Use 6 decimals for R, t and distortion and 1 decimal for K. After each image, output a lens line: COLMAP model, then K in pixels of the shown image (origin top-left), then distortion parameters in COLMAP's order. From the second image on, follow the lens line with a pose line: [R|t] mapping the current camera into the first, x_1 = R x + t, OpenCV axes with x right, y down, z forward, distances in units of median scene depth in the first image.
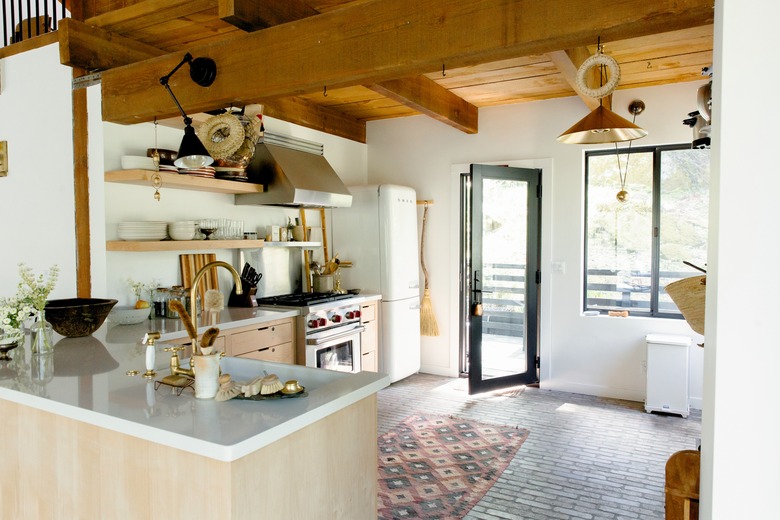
lens RADIAL K [[545.7, 0, 390.0], [0, 545.7, 260.0], [0, 0, 1]] dist [0.001742, 0.000800]
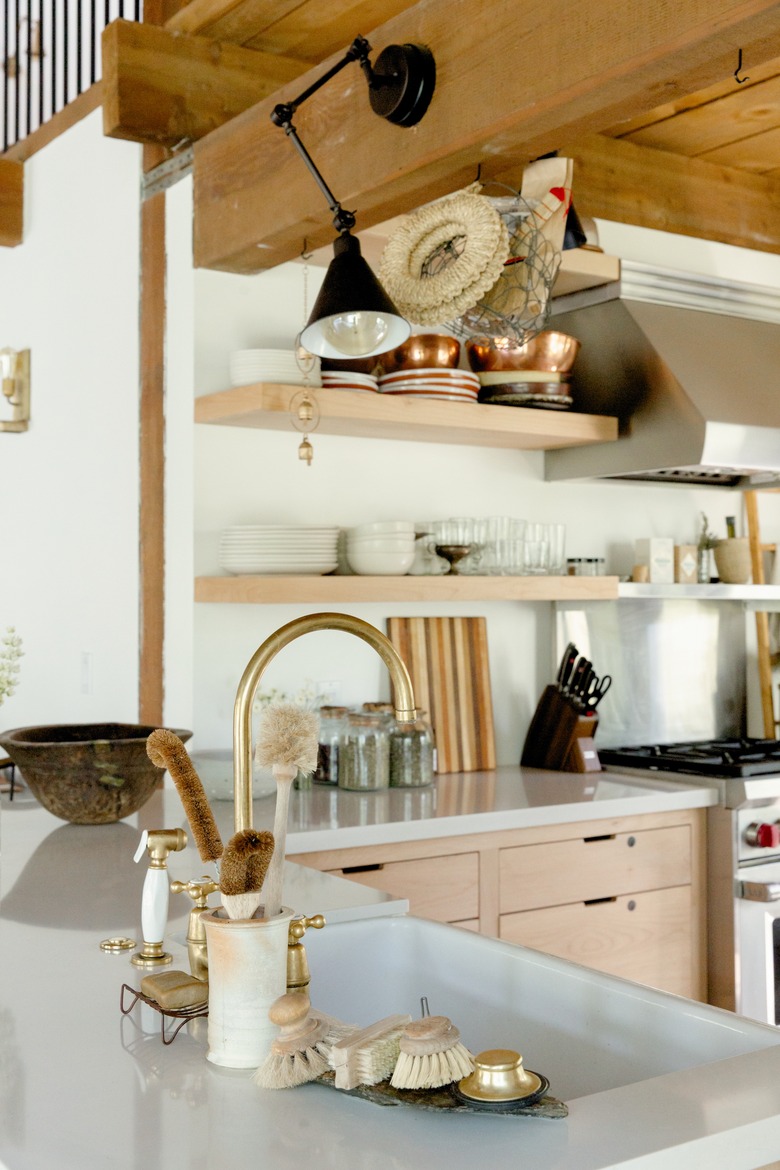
lens RADIAL K [[1398.4, 0, 390.0], [0, 1398.4, 585.0], [0, 0, 1]] dist [-0.009706, 0.004141]
pose [[0.893714, -0.004375, -0.448616, 0.040885], [-0.018244, 0.998771, -0.046085, 0.012827], [0.448267, 0.049371, 0.892535, 0.178429]]
